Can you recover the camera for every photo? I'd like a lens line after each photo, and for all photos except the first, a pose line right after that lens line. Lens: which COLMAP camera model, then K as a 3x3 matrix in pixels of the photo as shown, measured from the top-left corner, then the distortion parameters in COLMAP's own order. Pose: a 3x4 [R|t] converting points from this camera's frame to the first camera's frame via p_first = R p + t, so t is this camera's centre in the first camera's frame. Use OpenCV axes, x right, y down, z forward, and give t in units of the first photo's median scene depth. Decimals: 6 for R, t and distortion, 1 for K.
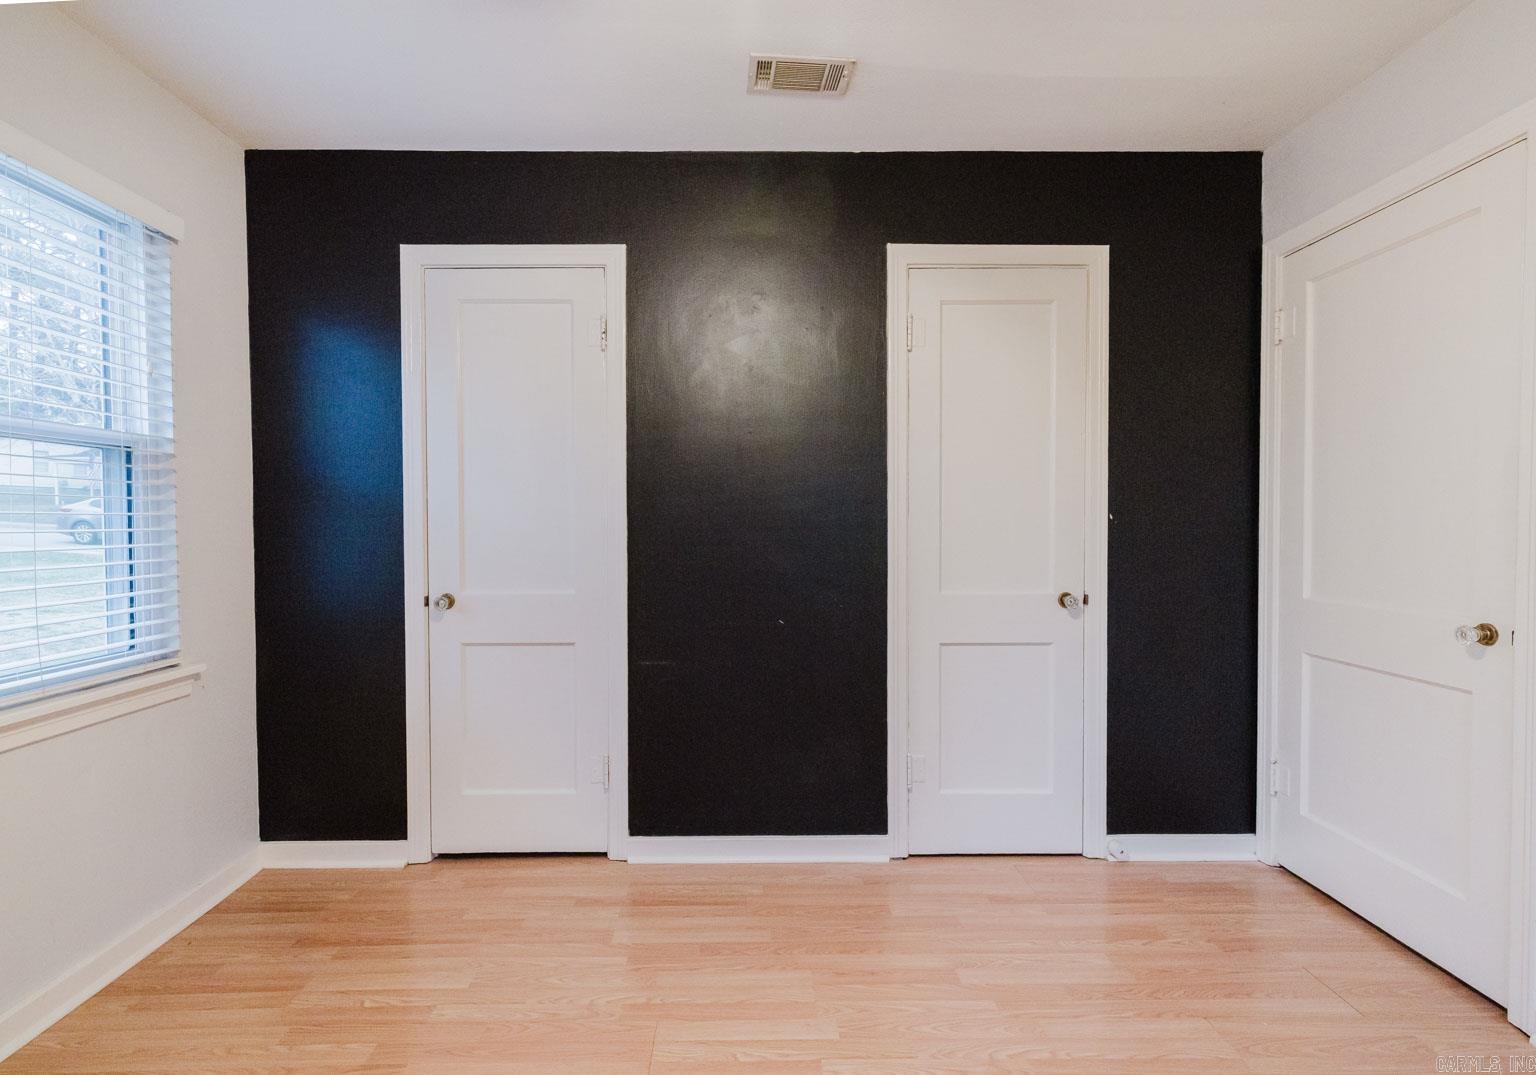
lens RADIAL K [[721.4, 0, 768.0], [0, 721.4, 537.5], [0, 0, 1]] dist [-0.000059, 0.000034]
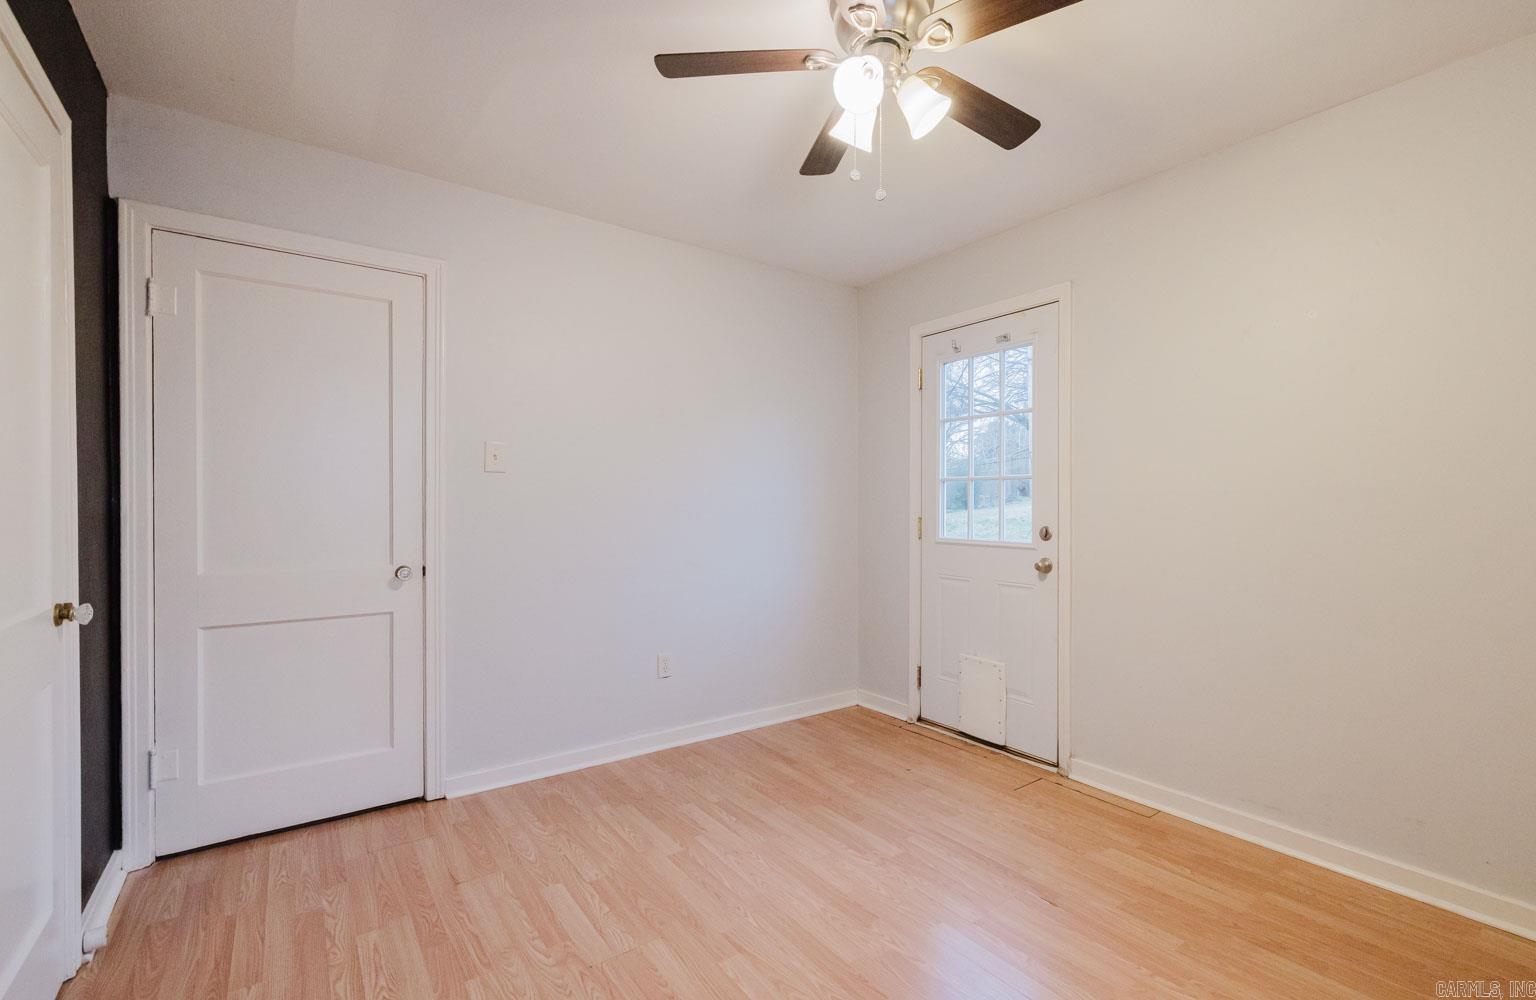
lens RADIAL K [[668.0, 0, 768.0], [0, 668.0, 500.0], [0, 0, 1]] dist [-0.000451, 0.000062]
pose [[-0.545196, 0.011915, 0.838224, -0.610607], [0.025859, 0.999662, 0.002609, -0.004832], [-0.837910, 0.023098, -0.545320, 1.013948]]
